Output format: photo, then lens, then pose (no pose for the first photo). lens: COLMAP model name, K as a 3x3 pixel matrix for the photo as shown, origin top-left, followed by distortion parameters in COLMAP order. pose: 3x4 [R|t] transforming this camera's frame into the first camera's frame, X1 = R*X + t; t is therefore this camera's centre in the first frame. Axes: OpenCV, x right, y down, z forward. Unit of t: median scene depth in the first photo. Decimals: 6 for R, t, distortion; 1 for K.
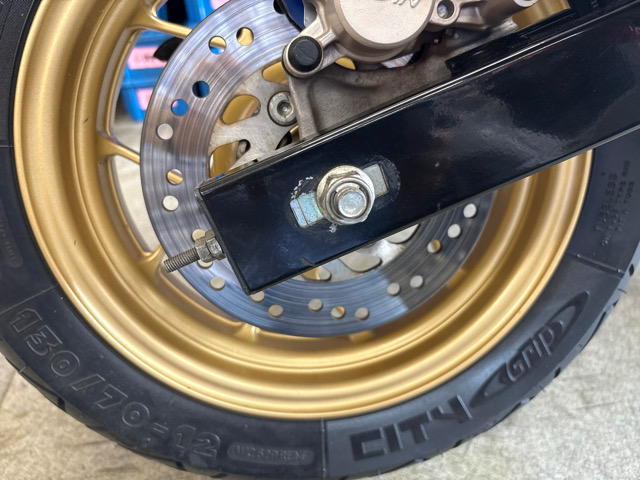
lens RADIAL K [[490.3, 0, 317.8], [0, 490.3, 239.0], [0, 0, 1]] dist [0.015384, -0.020197]
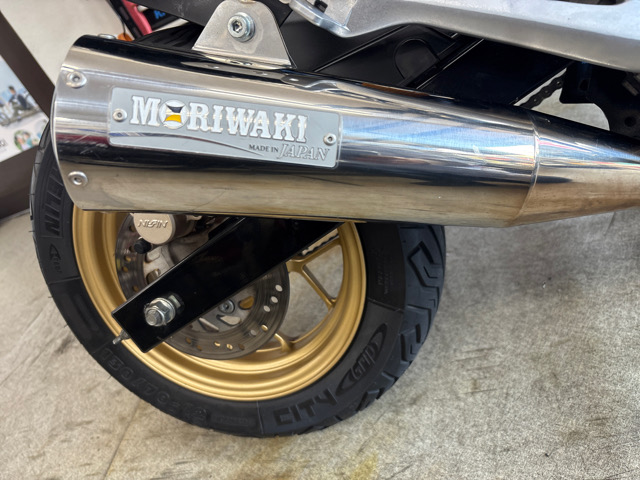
lens RADIAL K [[490.3, 0, 321.8], [0, 490.3, 240.0], [0, 0, 1]] dist [0.015384, -0.020197]
pose [[0.899388, -0.116819, -0.421254, 0.980949], [0.153441, 0.986682, 0.053981, -0.240581], [0.409338, -0.113187, 0.905335, -0.386640]]
